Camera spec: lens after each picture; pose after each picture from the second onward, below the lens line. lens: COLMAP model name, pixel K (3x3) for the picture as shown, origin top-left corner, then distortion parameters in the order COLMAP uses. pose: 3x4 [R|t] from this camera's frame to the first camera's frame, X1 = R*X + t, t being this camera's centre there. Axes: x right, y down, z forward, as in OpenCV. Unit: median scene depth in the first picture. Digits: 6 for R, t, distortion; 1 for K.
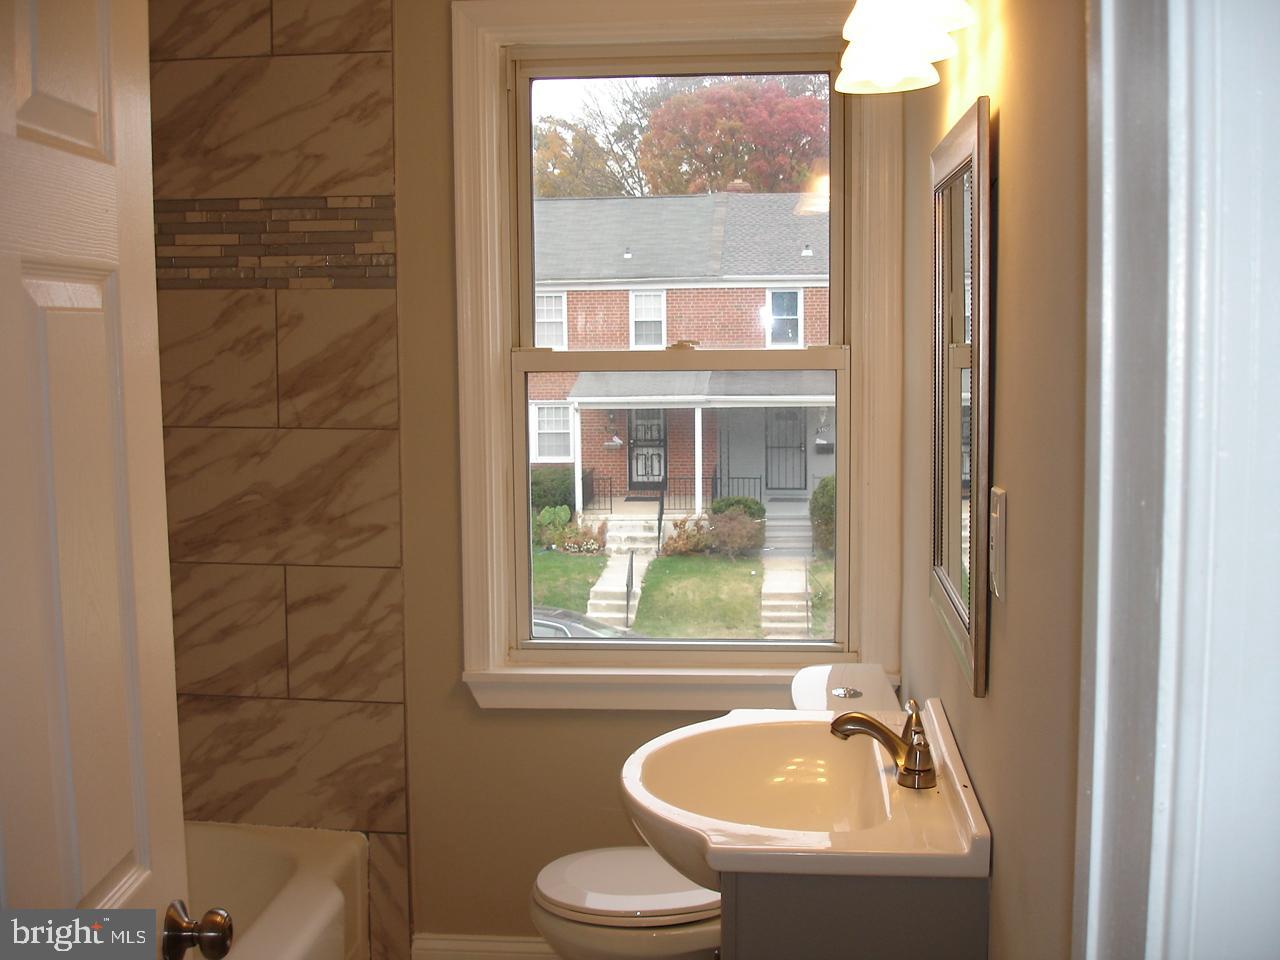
lens RADIAL K [[1416.8, 0, 641.8], [0, 1416.8, 477.9], [0, 0, 1]] dist [-0.112701, 0.000000]
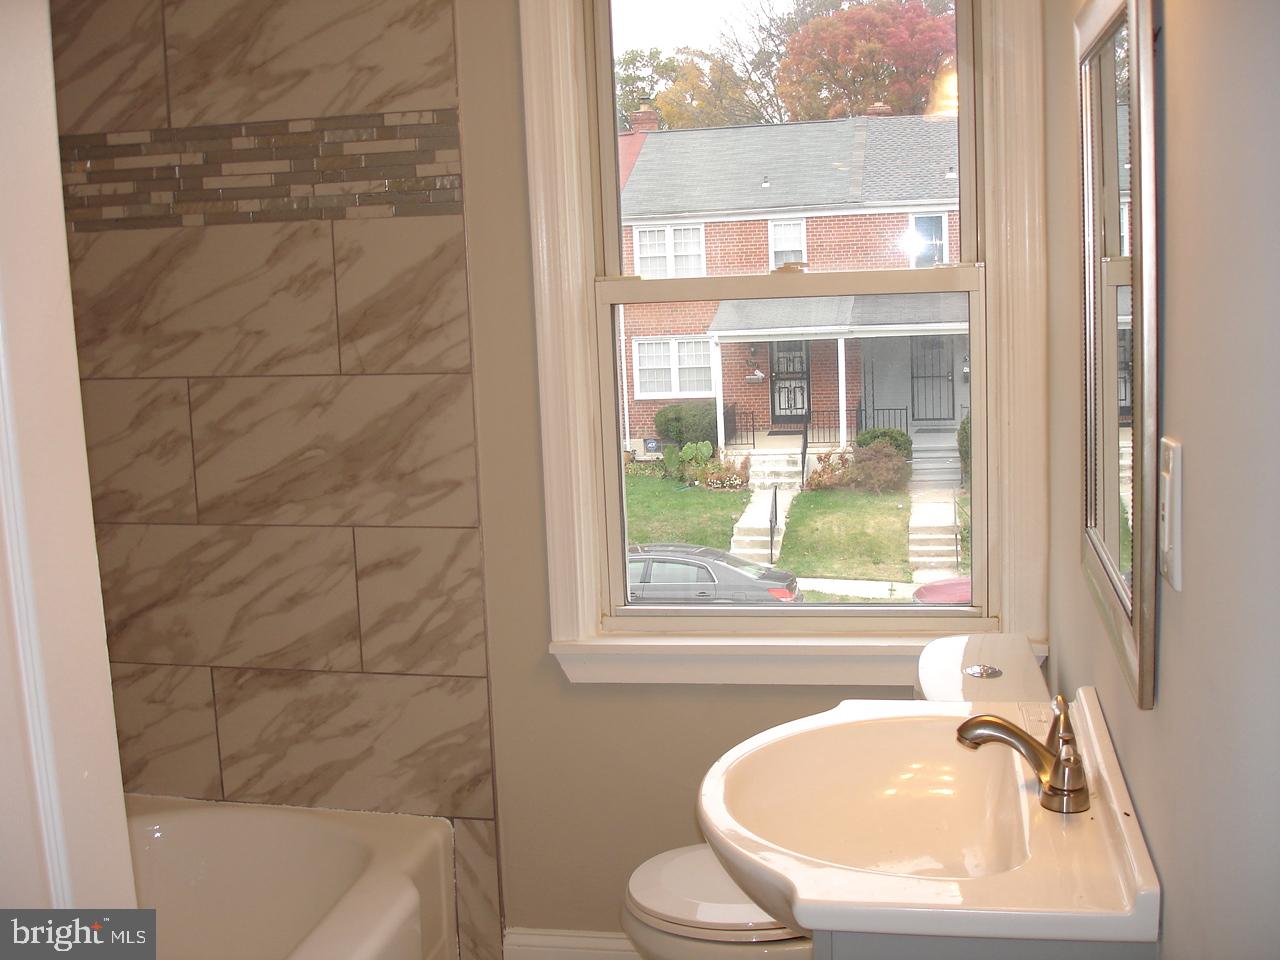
lens RADIAL K [[1416.8, 0, 638.6], [0, 1416.8, 477.2], [0, 0, 1]] dist [-0.112701, 0.000000]
pose [[0.994186, -0.017444, -0.106257, 0.025698], [0.022326, 0.998741, 0.044929, -0.006317], [0.105339, -0.047040, 0.993323, 0.119352]]
